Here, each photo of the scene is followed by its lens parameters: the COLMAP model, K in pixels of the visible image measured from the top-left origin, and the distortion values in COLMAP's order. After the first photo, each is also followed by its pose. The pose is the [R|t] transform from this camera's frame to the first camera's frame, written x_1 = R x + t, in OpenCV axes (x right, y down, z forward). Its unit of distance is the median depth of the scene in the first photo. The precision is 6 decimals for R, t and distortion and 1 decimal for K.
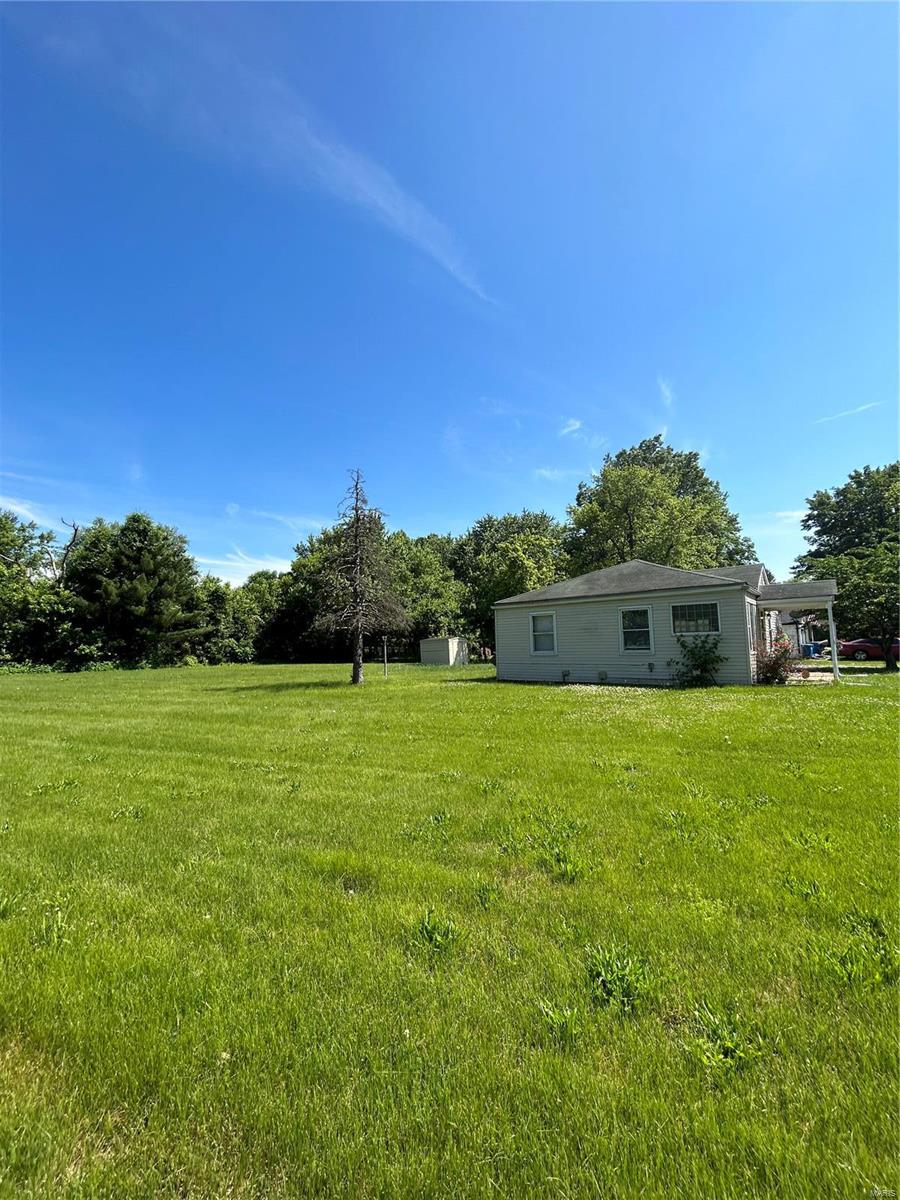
lens RADIAL K [[485.1, 0, 444.5], [0, 485.1, 594.6], [0, 0, 1]] dist [0.000752, 0.000181]
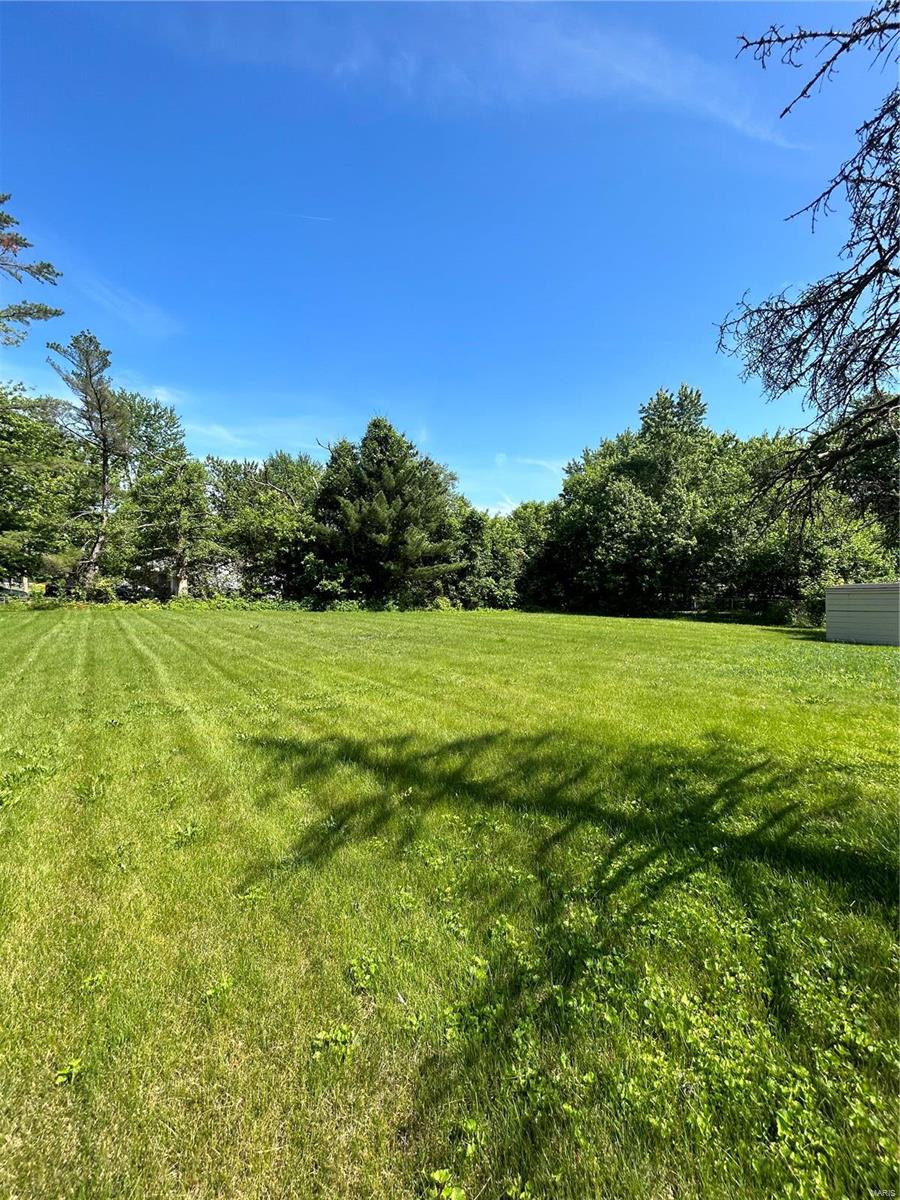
lens RADIAL K [[485.1, 0, 452.1], [0, 485.1, 598.5], [0, 0, 1]] dist [0.000752, 0.000181]
pose [[0.870570, 0.042966, -0.490165, -0.115284], [0.018305, 0.992662, 0.119525, 0.032581], [0.491704, -0.113027, 0.863396, 0.315230]]
